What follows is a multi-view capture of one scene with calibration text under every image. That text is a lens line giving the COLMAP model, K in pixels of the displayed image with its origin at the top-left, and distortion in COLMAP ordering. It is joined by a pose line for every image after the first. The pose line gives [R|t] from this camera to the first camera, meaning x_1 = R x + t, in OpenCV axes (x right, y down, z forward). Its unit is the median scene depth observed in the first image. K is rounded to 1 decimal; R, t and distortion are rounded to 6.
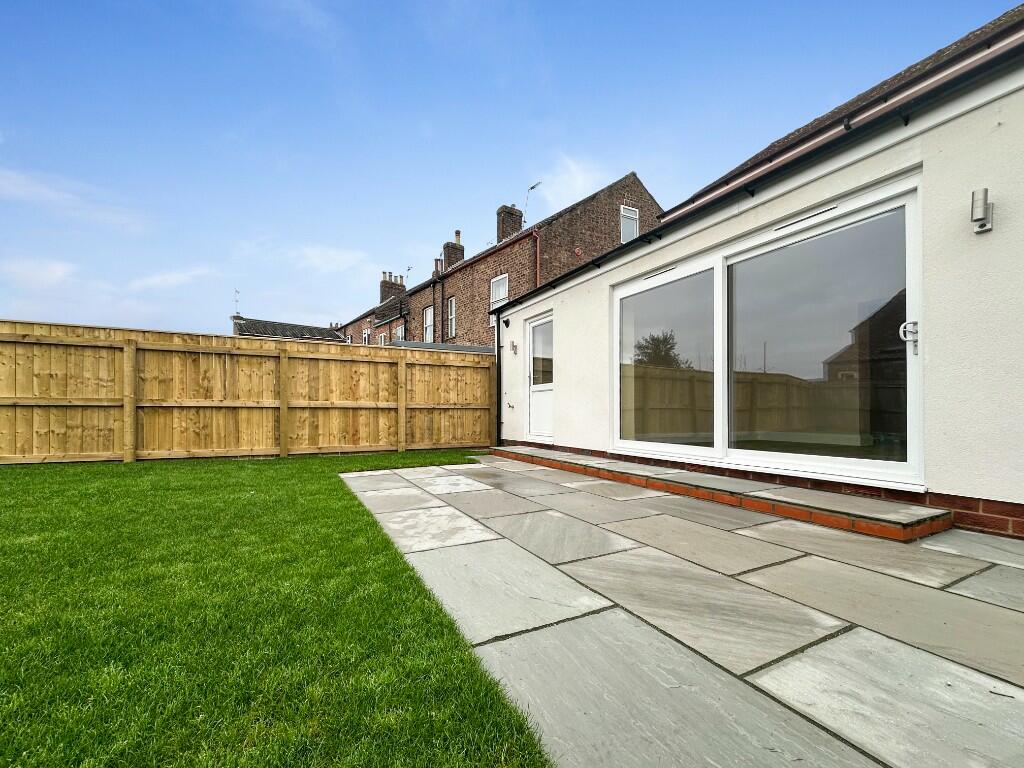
lens RADIAL K [[414.4, 0, 510.2], [0, 414.4, 414.6], [0, 0, 1]] dist [-0.000252, 0.000015]
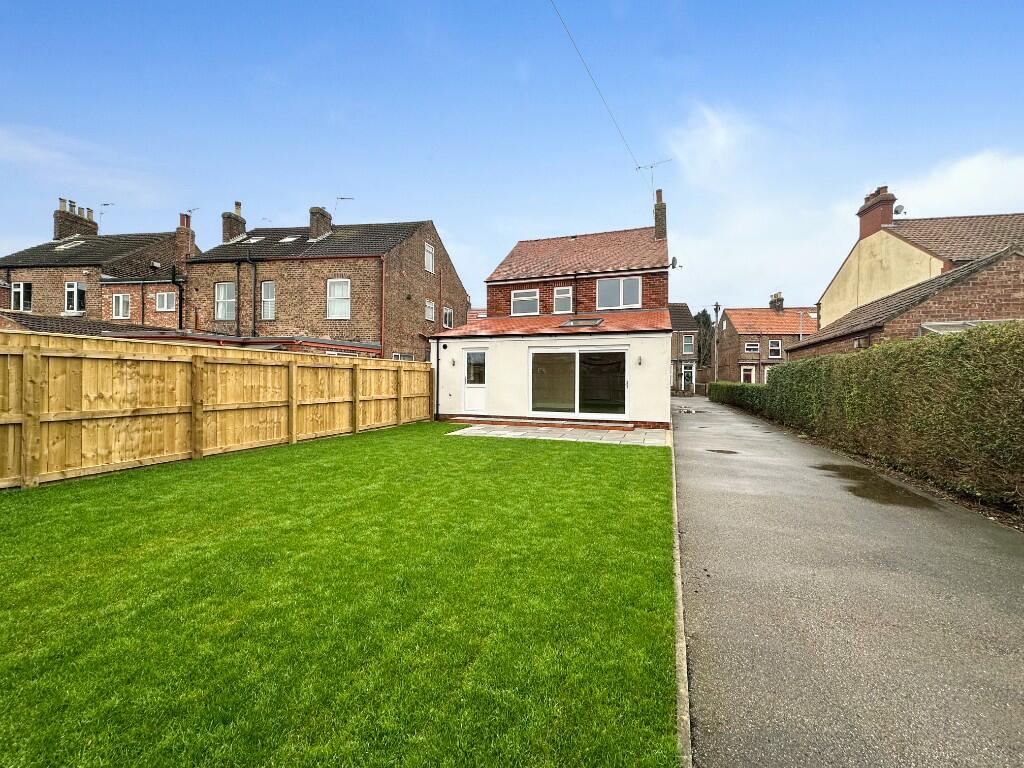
lens RADIAL K [[412.2, 0, 512.0], [0, 412.2, 384.0], [0, 0, 1]] dist [0.000337, 0.000104]
pose [[0.720544, -0.004841, 0.693392, -0.995528], [-0.002386, 0.999952, 0.009461, -0.081217], [-0.693405, -0.008472, 0.720498, -0.432454]]
